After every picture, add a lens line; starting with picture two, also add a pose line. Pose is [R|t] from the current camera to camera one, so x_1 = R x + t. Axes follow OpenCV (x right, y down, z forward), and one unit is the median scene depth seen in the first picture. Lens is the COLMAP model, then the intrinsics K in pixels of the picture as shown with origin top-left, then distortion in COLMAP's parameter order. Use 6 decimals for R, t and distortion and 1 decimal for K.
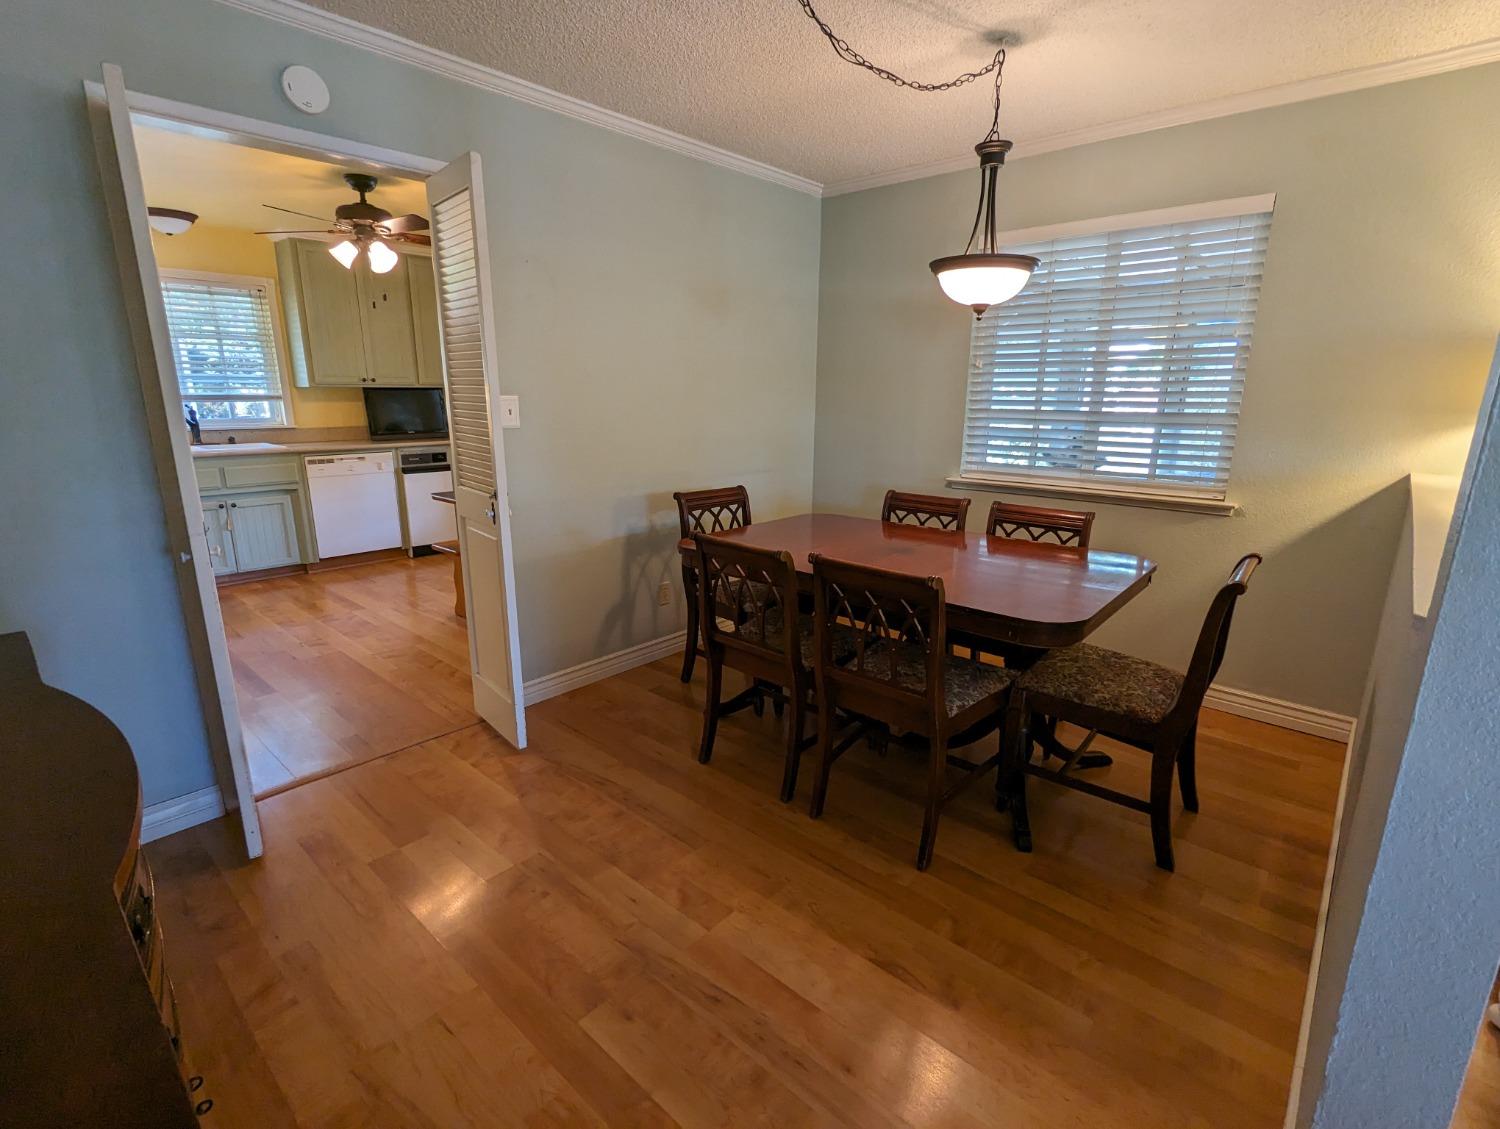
lens RADIAL K [[711.5, 0, 750.2], [0, 711.5, 565.3], [0, 0, 1]] dist [0.002455, 0.000119]
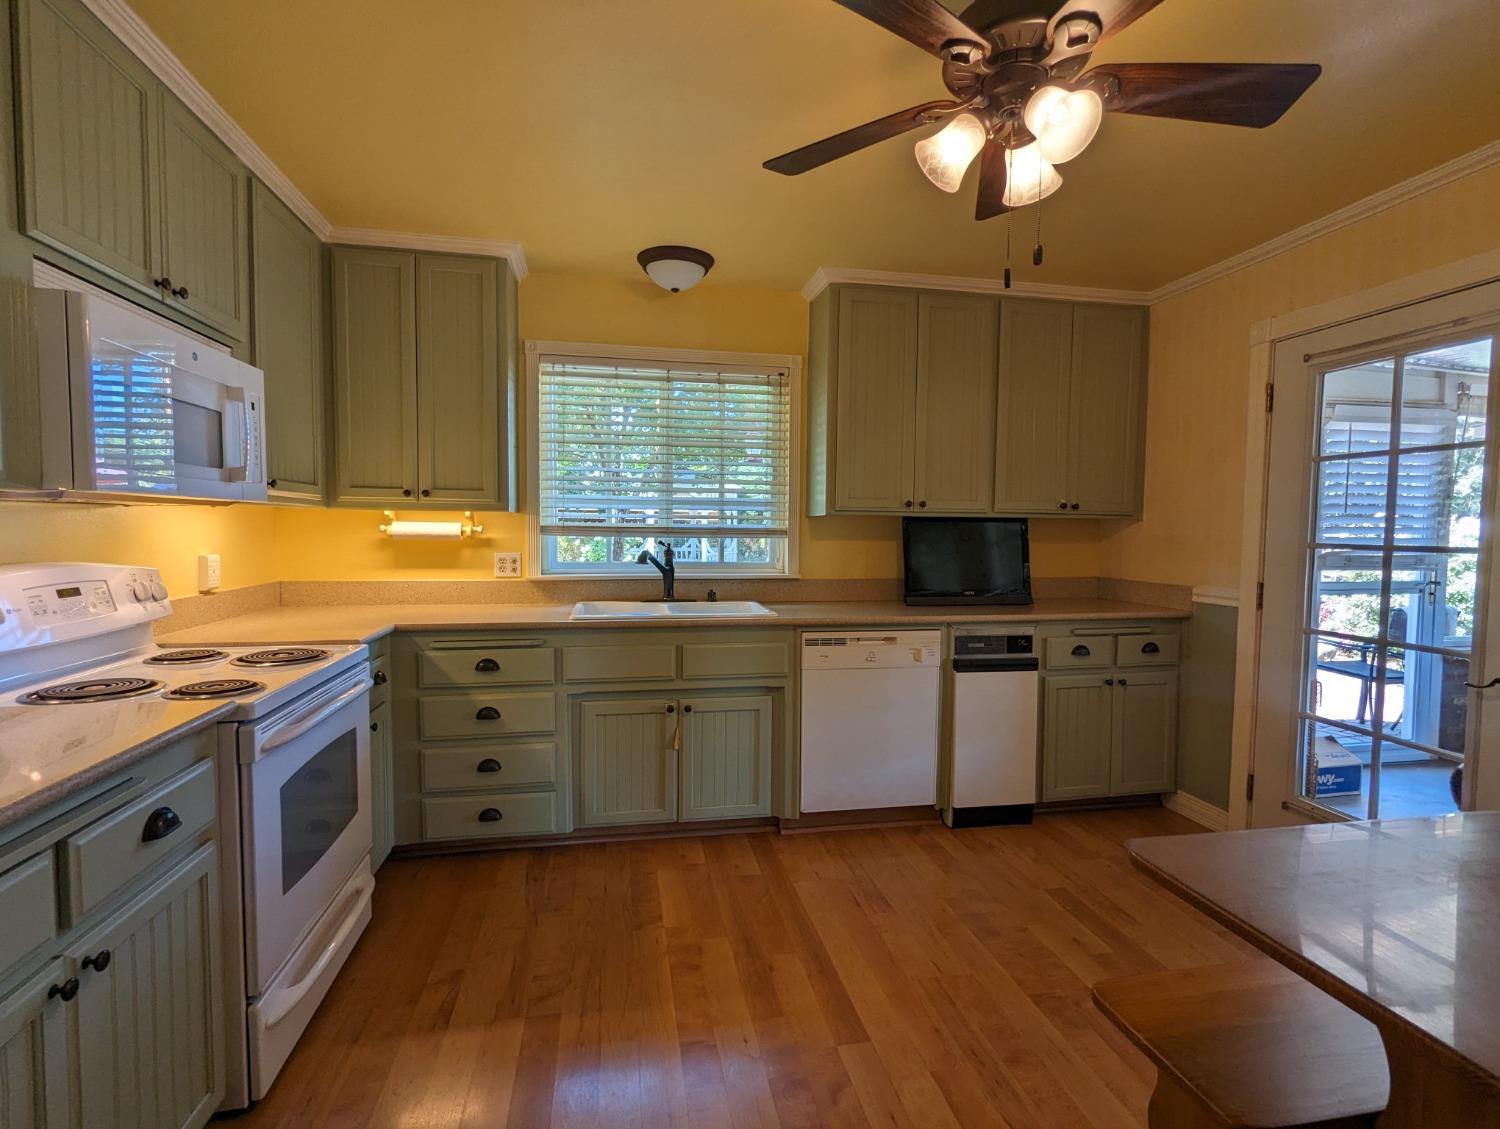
lens RADIAL K [[711.5, 0, 749.7], [0, 711.5, 563.7], [0, 0, 1]] dist [0.002455, 0.000119]
pose [[0.795052, 0.032666, -0.605661, -0.302045], [-0.149761, 0.978204, -0.143833, -0.113083], [0.587762, 0.205059, 0.782615, 0.495369]]
